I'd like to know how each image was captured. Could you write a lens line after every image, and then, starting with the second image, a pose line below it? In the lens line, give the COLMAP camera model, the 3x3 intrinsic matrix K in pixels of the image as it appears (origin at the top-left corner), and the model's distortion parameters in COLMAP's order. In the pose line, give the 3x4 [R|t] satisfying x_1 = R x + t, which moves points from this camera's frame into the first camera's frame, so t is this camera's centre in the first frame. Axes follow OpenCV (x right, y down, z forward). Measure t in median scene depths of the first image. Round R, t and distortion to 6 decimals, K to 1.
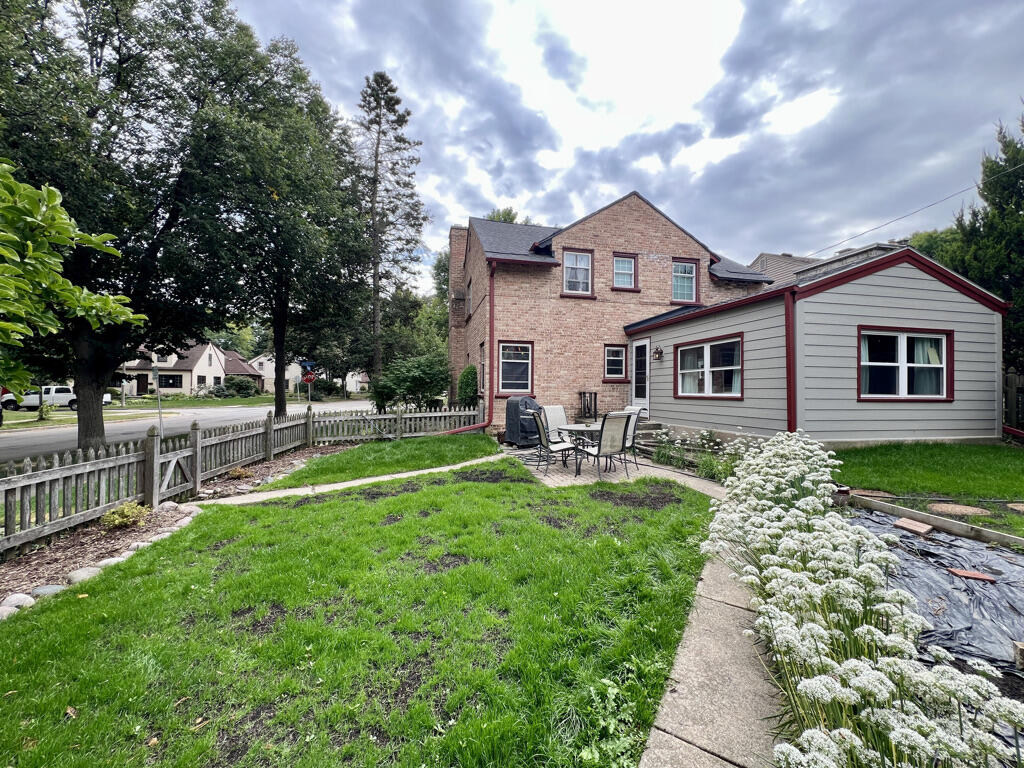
lens RADIAL K [[407.8, 0, 512.0], [0, 407.8, 384.0], [0, 0, 1]] dist [0.000413, -0.000224]
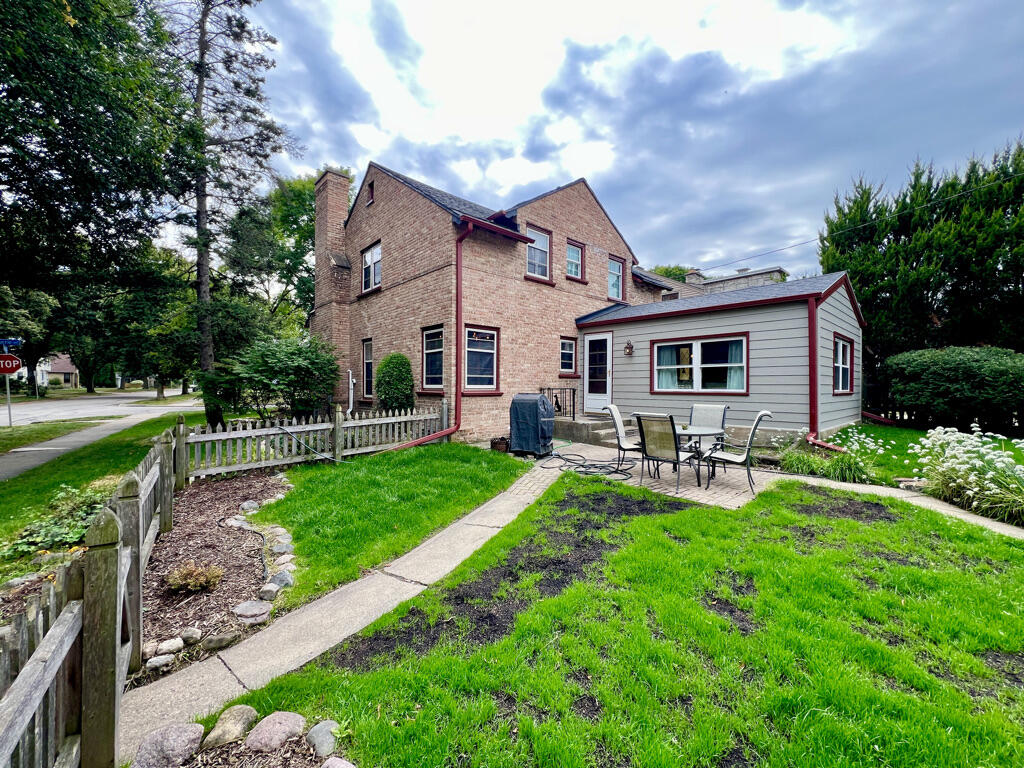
lens RADIAL K [[407.8, 0, 512.0], [0, 407.8, 384.0], [0, 0, 1]] dist [0.000413, -0.000224]
pose [[0.869958, -0.000842, 0.493125, -0.338391], [-0.006455, 0.999893, 0.013094, -0.000219], [-0.493083, -0.014575, 0.869860, 0.255462]]
